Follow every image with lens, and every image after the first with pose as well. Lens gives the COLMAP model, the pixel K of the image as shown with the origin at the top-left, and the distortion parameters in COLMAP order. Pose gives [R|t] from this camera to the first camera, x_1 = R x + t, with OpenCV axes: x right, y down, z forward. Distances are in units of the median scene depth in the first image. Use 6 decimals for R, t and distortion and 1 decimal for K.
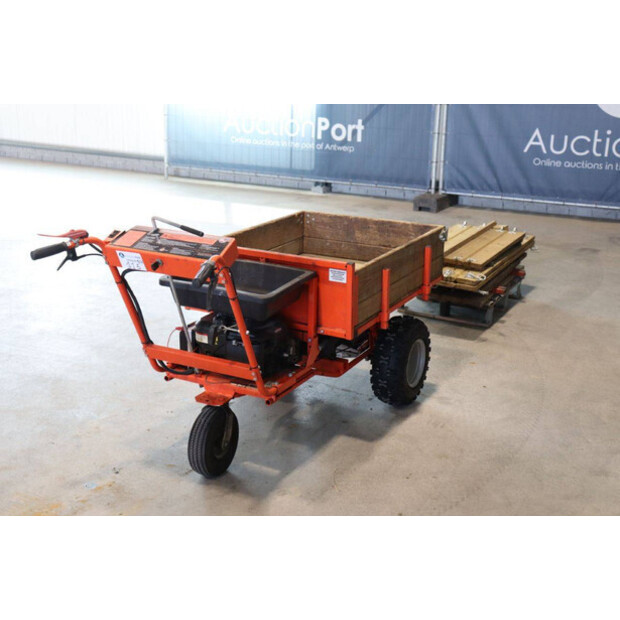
lens RADIAL K [[824.5, 0, 310.0], [0, 824.5, 310.0], [0, 0, 1]] dist [0.004411, 0.254106]
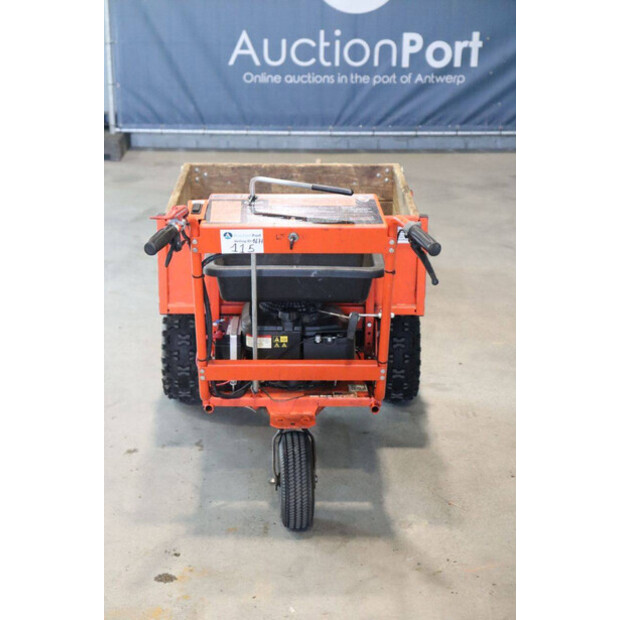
lens RADIAL K [[1286.5, 0, 295.9], [0, 1286.5, 308.7], [0, 0, 1]] dist [0.035203, 3.416313]
pose [[0.873870, -0.145550, 0.463861, -0.246209], [0.147896, 0.988500, 0.031549, -0.010385], [-0.463119, 0.041033, 0.885346, -0.006358]]
